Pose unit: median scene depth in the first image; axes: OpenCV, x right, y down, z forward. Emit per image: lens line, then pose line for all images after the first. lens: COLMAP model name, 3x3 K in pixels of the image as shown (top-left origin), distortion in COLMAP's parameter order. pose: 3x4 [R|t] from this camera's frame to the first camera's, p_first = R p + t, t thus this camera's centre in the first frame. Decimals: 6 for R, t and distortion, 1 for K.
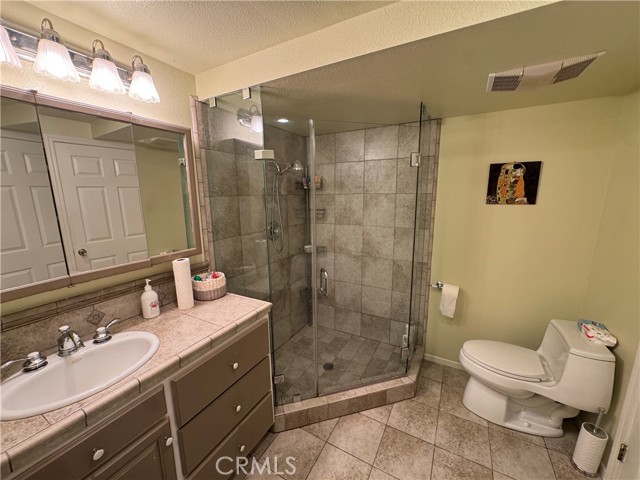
lens RADIAL K [[256.9, 0, 318.1], [0, 256.9, 239.7], [0, 0, 1]] dist [-0.000842, 0.000122]
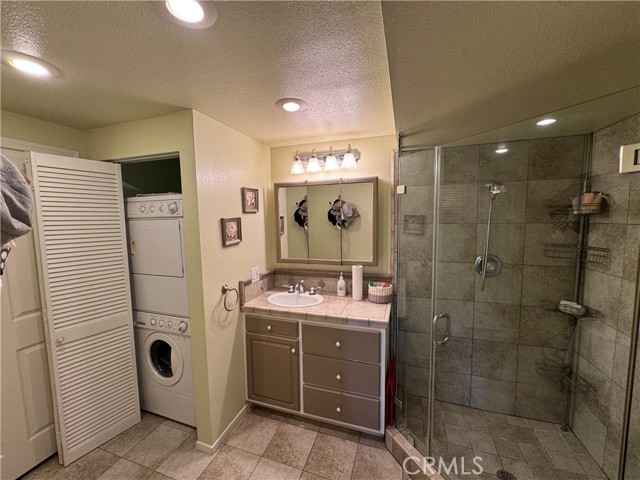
lens RADIAL K [[256.9, 0, 317.4], [0, 256.9, 240.9], [0, 0, 1]] dist [-0.000842, 0.000122]
pose [[0.169114, 0.099347, -0.980577, 0.952301], [-0.160350, 0.984425, 0.072082, -0.148458], [0.972465, 0.145046, 0.182411, 0.524029]]
